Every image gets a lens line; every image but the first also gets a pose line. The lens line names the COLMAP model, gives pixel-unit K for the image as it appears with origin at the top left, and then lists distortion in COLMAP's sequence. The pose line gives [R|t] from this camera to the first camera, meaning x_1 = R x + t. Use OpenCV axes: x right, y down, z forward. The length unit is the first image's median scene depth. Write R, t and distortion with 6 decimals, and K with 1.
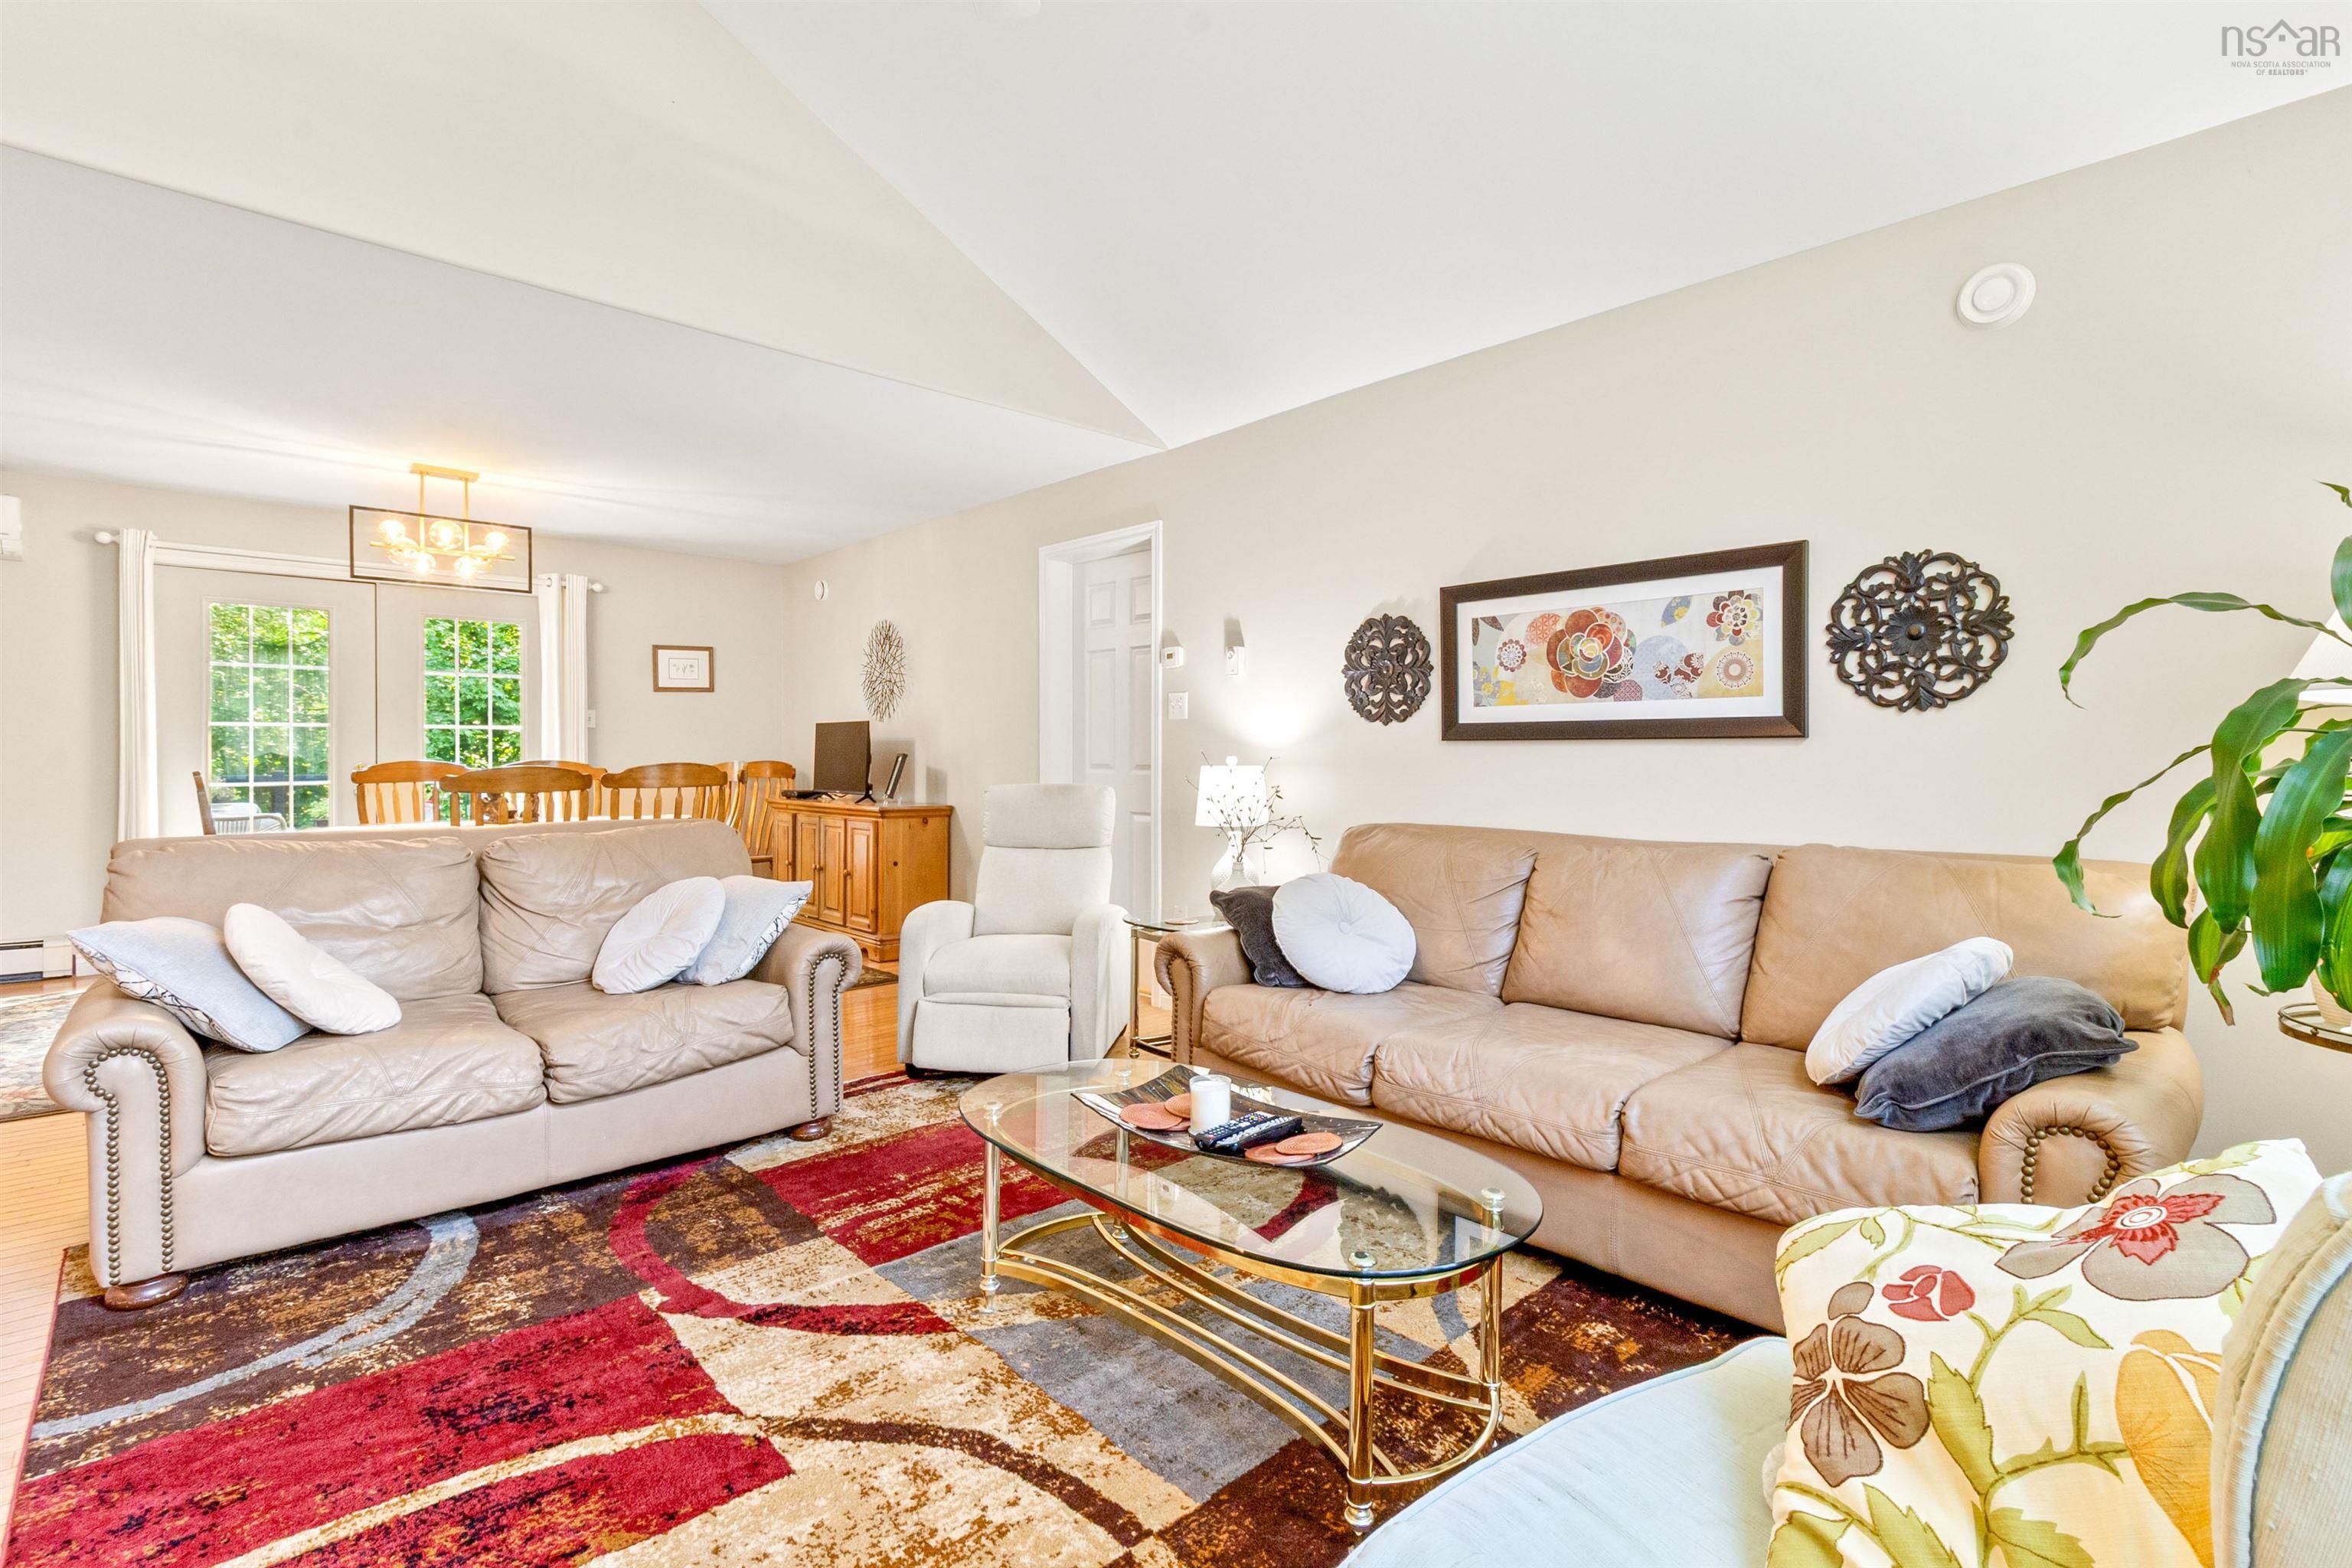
lens RADIAL K [[1094.2, 0, 1192.5], [0, 1094.2, 748.2], [0, 0, 1]] dist [-0.000124, 0.000064]
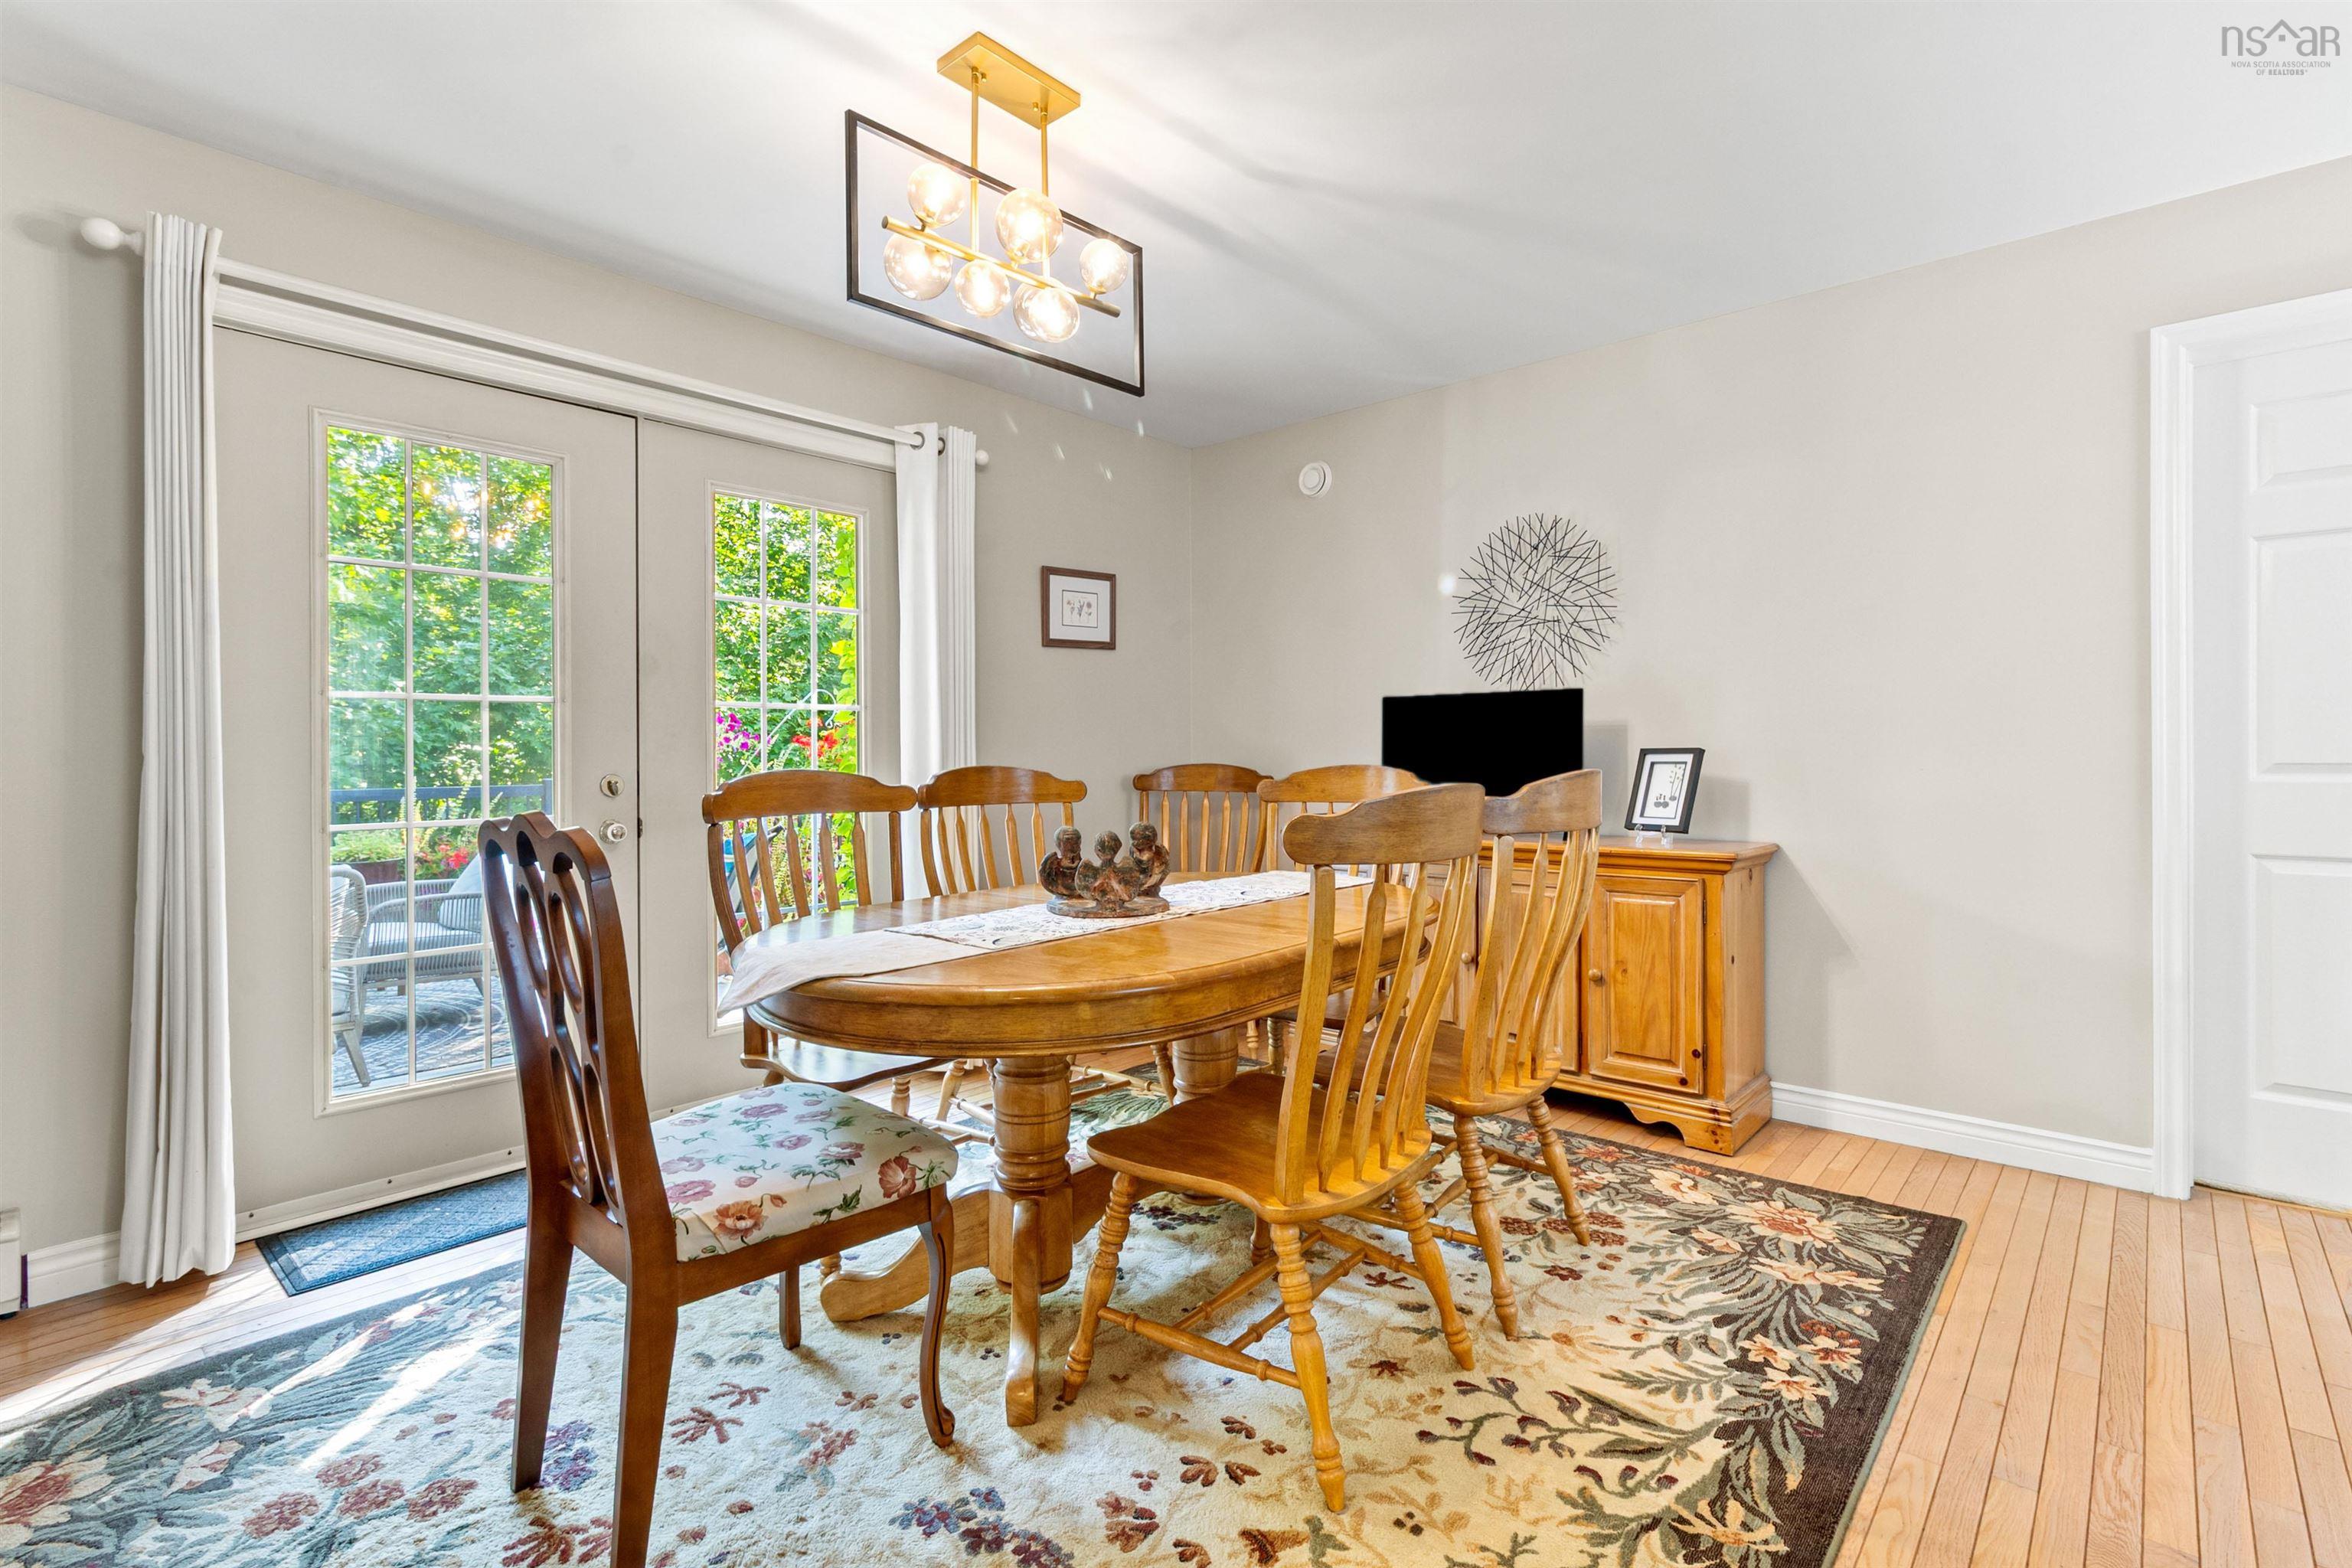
lens RADIAL K [[1094.2, 0, 1192.5], [0, 1094.2, 748.2], [0, 0, 1]] dist [-0.000124, 0.000064]
pose [[0.996137, -0.006215, 0.087590, -0.559585], [0.006499, 0.999975, -0.002957, 0.005109], [-0.087570, 0.003515, 0.996152, 0.497590]]
